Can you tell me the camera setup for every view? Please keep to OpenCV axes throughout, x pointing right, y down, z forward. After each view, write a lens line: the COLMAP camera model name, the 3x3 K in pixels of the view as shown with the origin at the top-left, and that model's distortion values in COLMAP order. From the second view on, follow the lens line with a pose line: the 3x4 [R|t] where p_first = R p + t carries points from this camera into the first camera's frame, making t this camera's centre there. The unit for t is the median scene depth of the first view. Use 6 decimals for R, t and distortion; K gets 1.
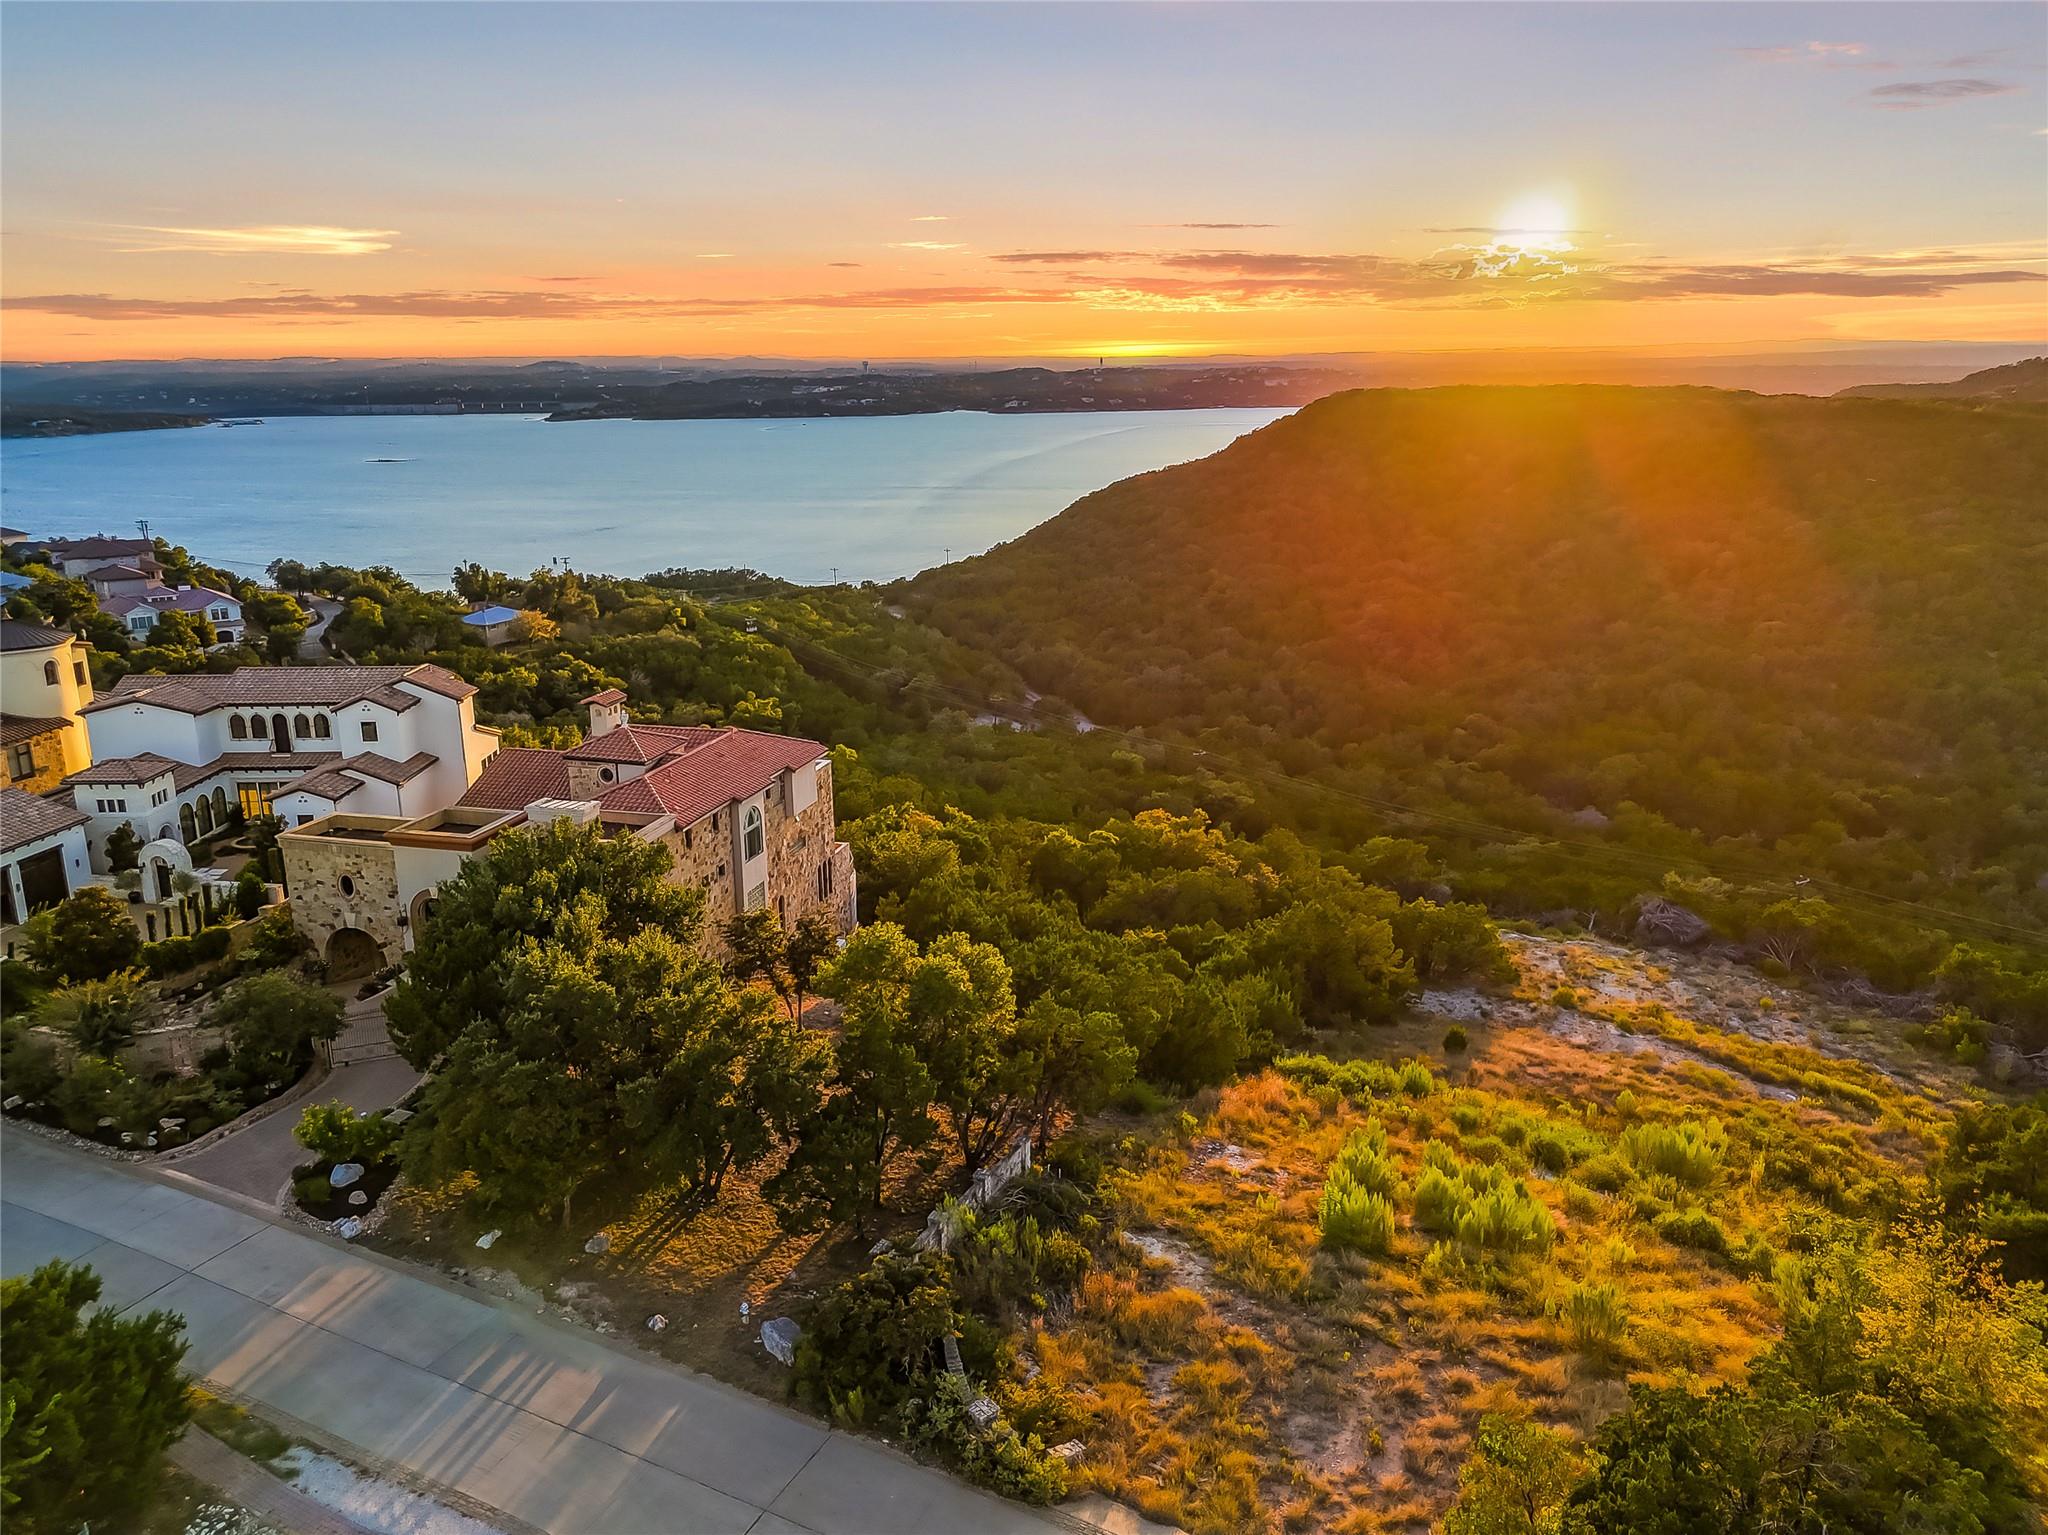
lens RADIAL K [[1518.4, 0, 1024.0], [0, 1518.4, 767.5], [0, 0, 1]] dist [0.086518, -0.088192]
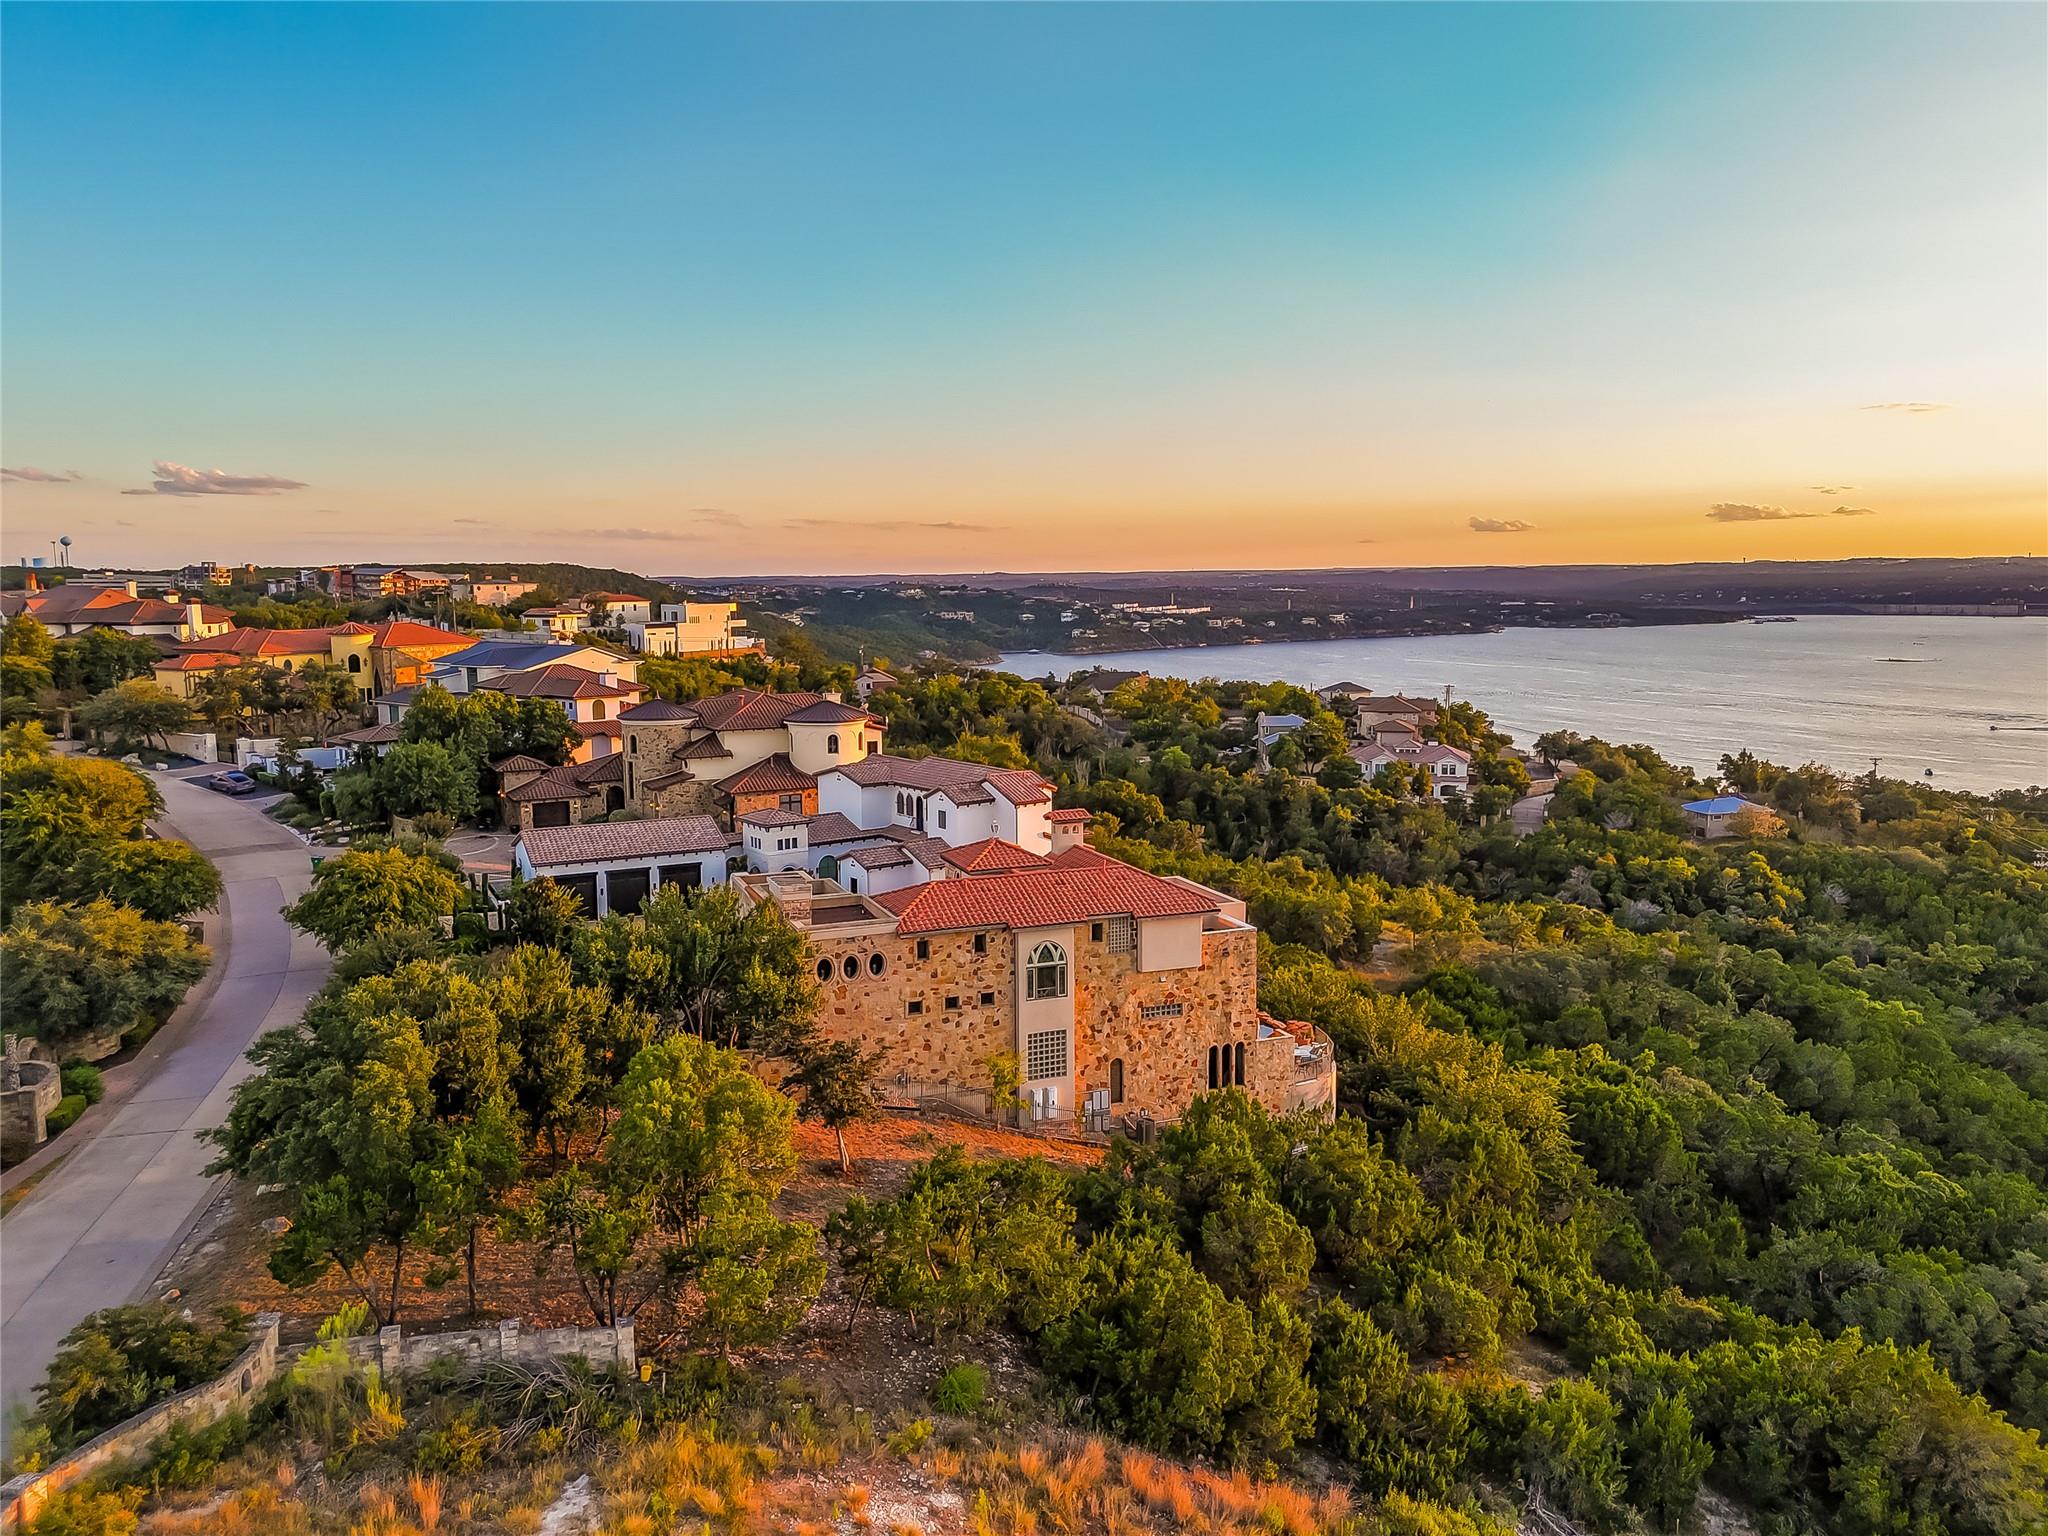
lens RADIAL K [[1513.8, 0, 1024.0], [0, 1513.8, 768.0], [0, 0, 1]] dist [0.086682, -0.091181]
pose [[0.600109, 0.108025, -0.792591, 0.455692], [-0.205987, 0.978293, -0.022628, -0.045818], [0.772942, 0.176842, 0.609334, 0.366246]]
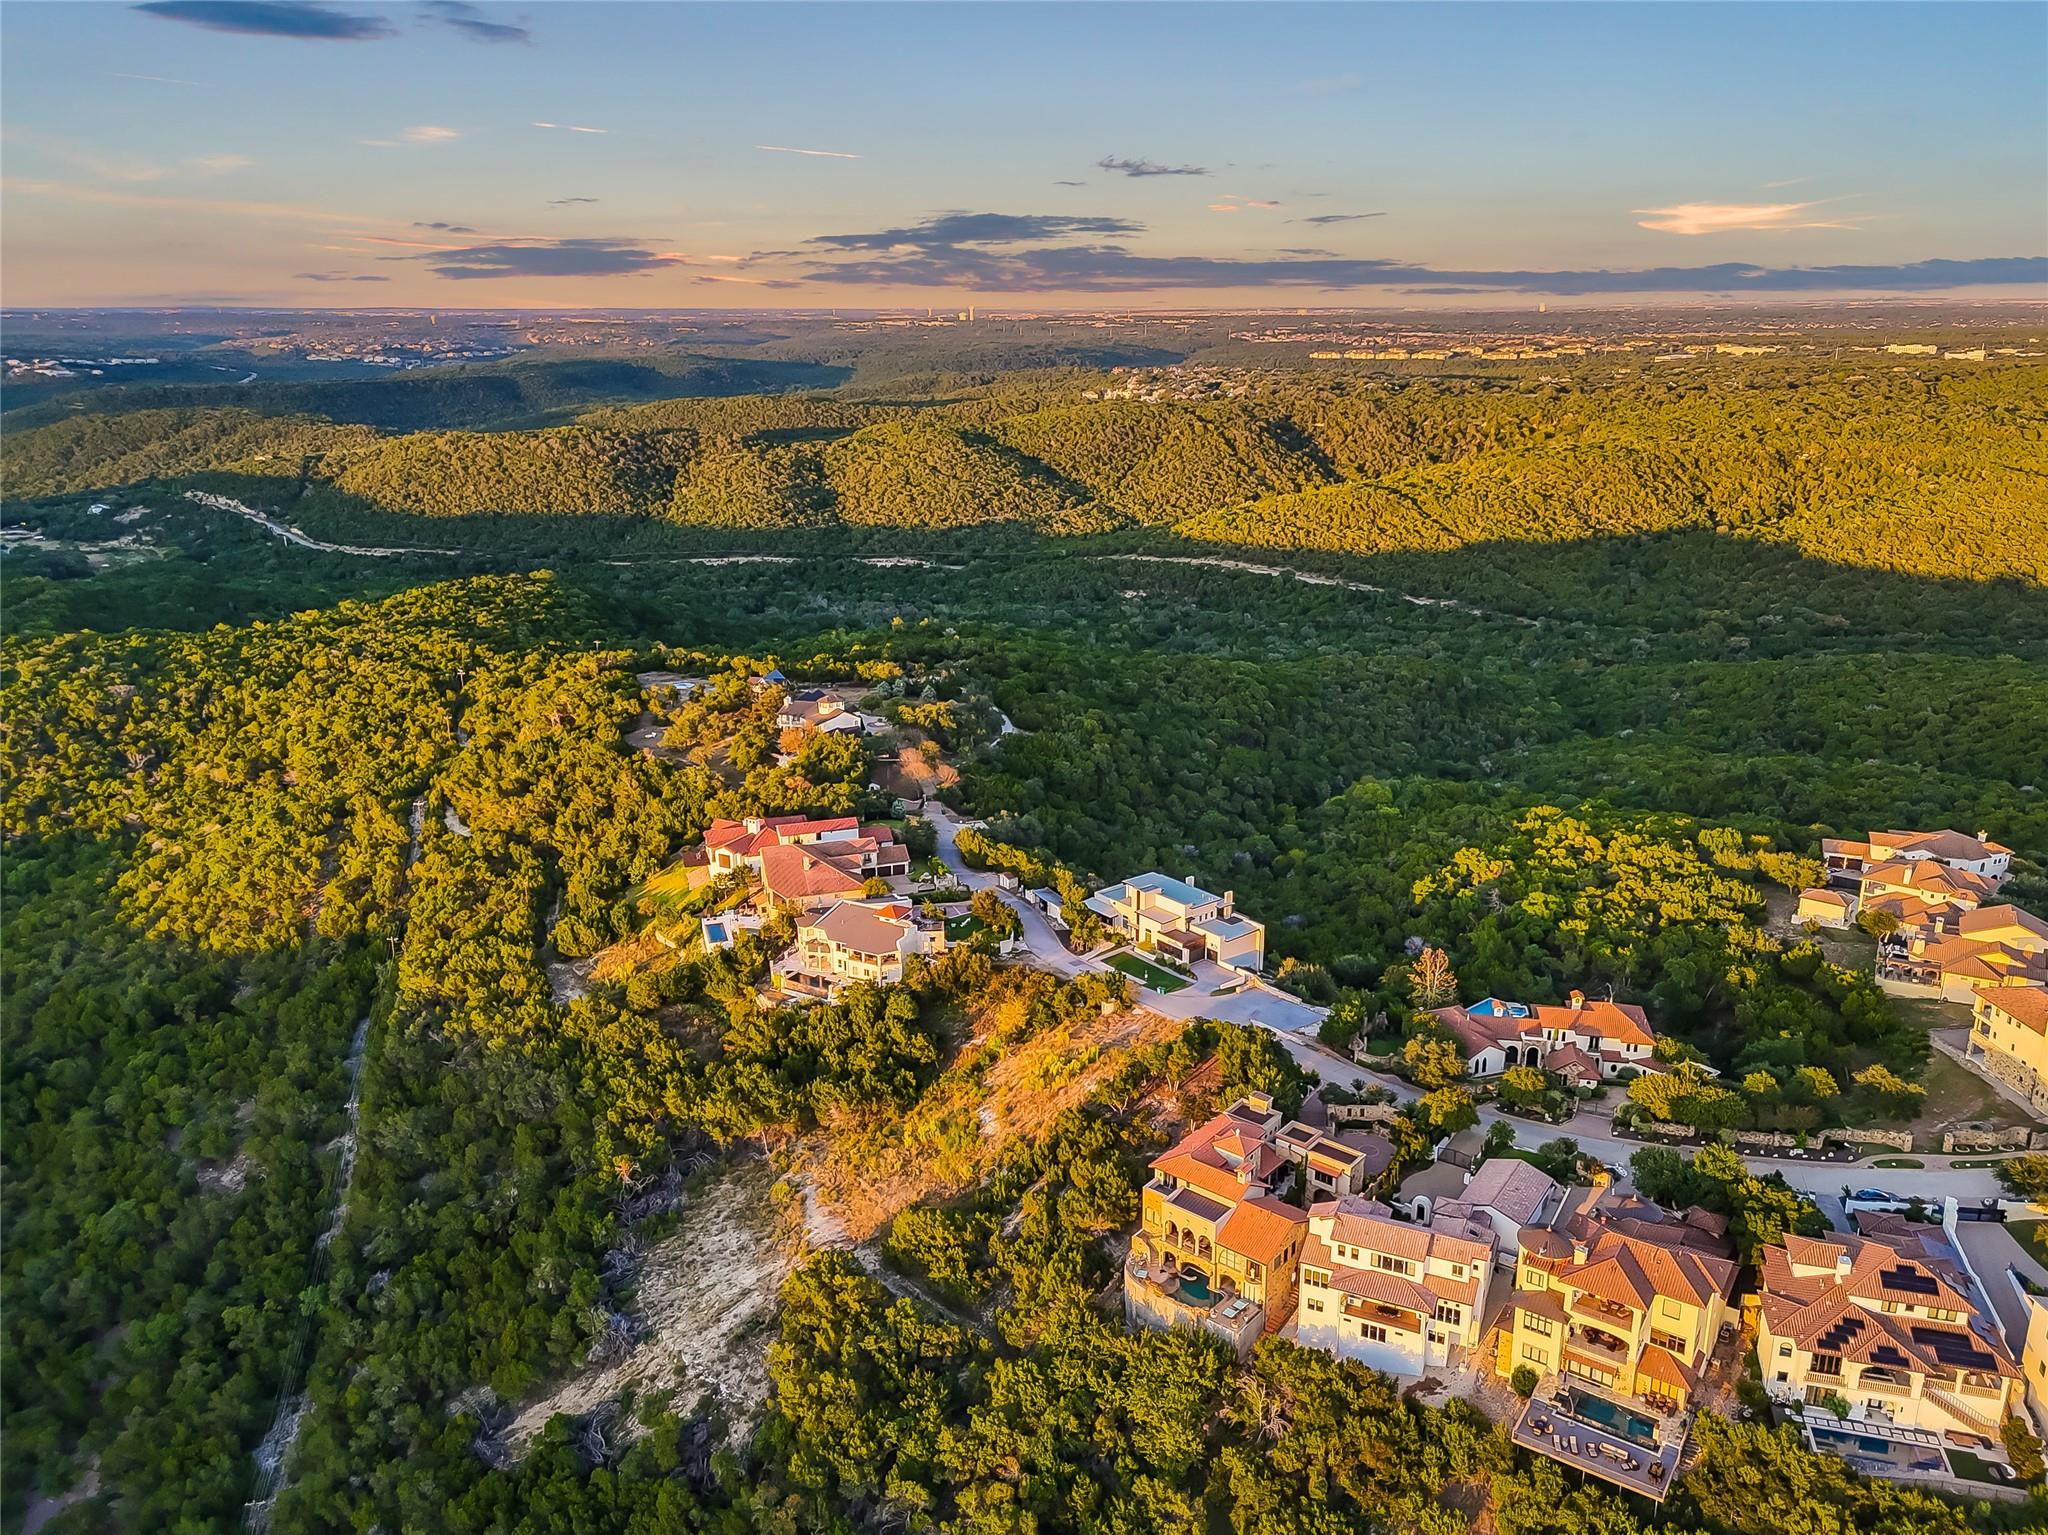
lens RADIAL K [[1507.0, 0, 1025.2], [0, 1507.0, 794.4], [0, 0, 1]] dist [0.059696, -0.038364]
pose [[-0.915396, -0.108562, 0.387640, -0.729392], [0.122393, 0.842306, 0.524920, -1.584783], [-0.383497, 0.527954, -0.757756, 2.360950]]
